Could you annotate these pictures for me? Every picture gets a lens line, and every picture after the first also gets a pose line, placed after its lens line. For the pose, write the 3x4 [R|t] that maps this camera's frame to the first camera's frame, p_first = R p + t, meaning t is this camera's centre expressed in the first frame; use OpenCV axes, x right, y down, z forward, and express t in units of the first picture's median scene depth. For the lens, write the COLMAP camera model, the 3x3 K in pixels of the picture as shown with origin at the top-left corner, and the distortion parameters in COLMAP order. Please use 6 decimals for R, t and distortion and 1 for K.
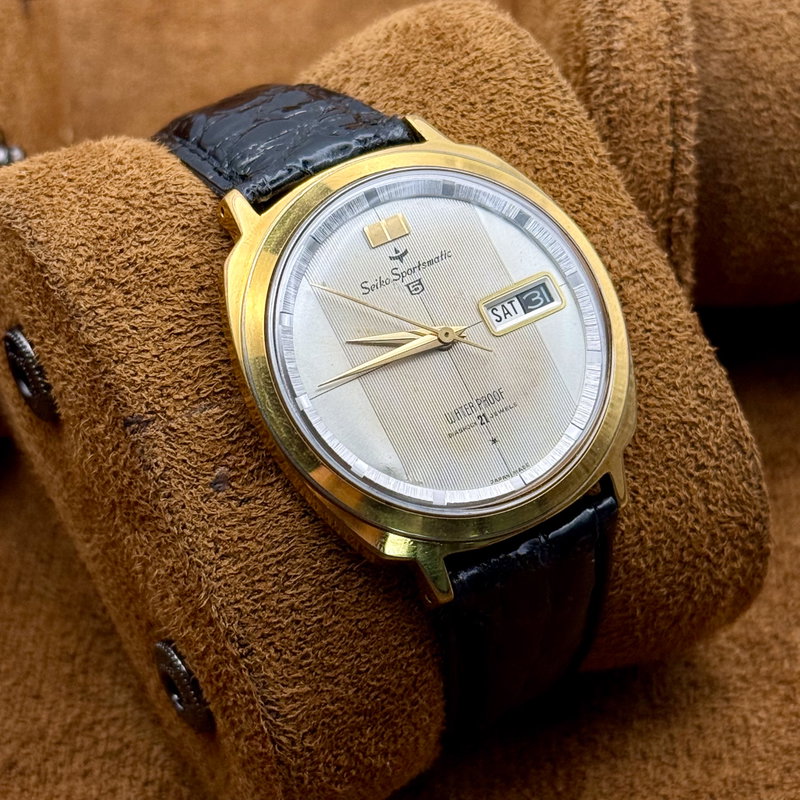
lens RADIAL K [[2242.6, 0, 395.5], [0, 2242.6, 403.6], [0, 0, 1]] dist [0.243289, 0.000000]
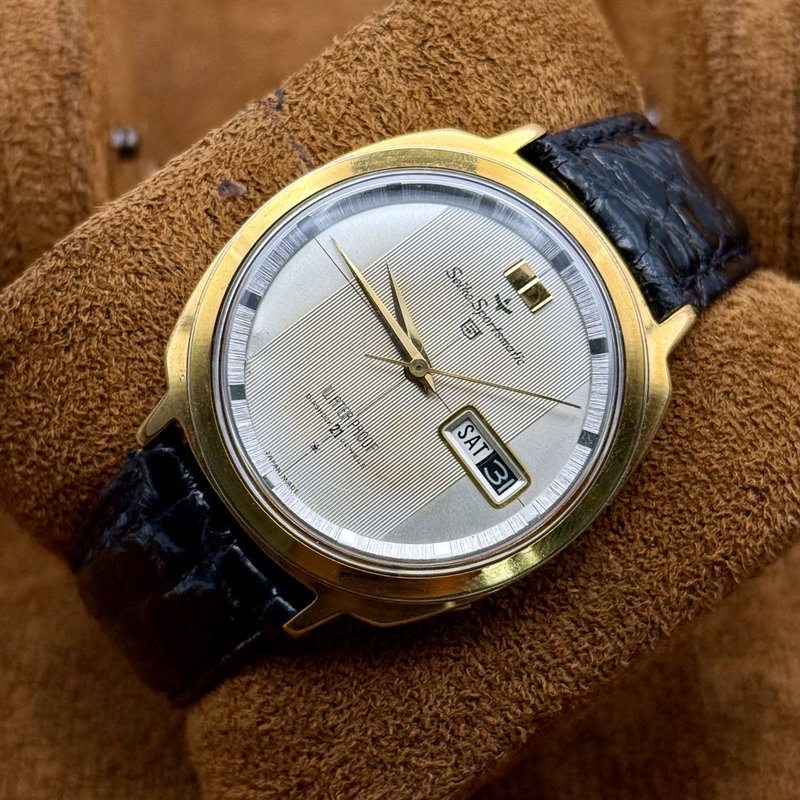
lens RADIAL K [[2242.6, 0, 390.9], [0, 2242.6, 393.2], [0, 0, 1]] dist [0.243289, 0.000000]
pose [[0.158148, 0.900458, -0.405172, 0.377234], [-0.943345, 0.259004, 0.207404, -0.195069], [0.291700, 0.349416, 0.890404, 0.206900]]
